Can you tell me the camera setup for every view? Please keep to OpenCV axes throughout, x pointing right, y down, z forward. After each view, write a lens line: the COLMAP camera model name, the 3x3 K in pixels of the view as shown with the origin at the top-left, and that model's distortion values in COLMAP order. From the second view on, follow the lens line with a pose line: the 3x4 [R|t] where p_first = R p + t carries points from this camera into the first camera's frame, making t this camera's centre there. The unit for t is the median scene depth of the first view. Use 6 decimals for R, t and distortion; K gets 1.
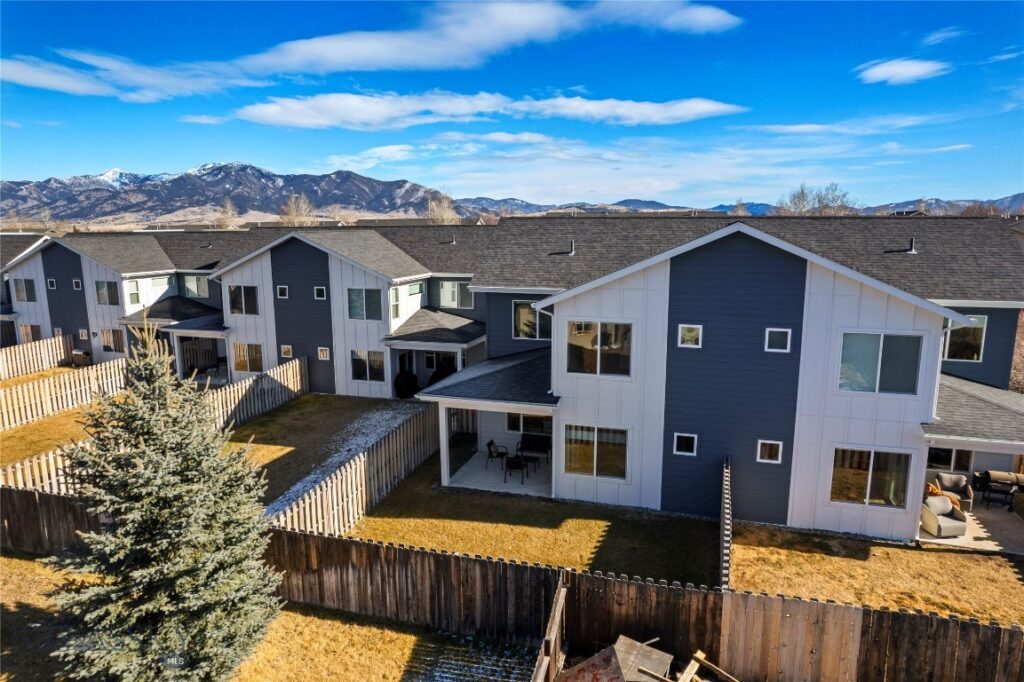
lens RADIAL K [[656.3, 0, 513.9], [0, 656.3, 339.9], [0, 0, 1]] dist [-0.084346, 0.070428]
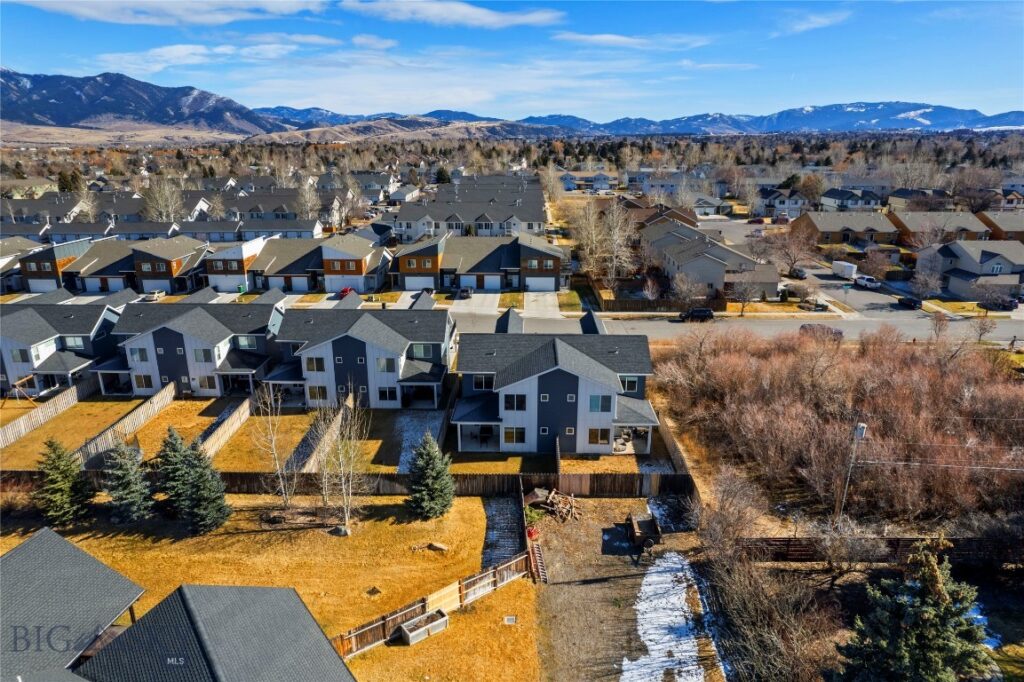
lens RADIAL K [[656.3, 0, 513.9], [0, 656.3, 339.9], [0, 0, 1]] dist [-0.084346, 0.070428]
pose [[0.961316, -0.077251, 0.264395, -0.654821], [0.042441, 0.989946, 0.134932, -0.682195], [-0.272160, -0.118491, 0.954929, -1.852409]]
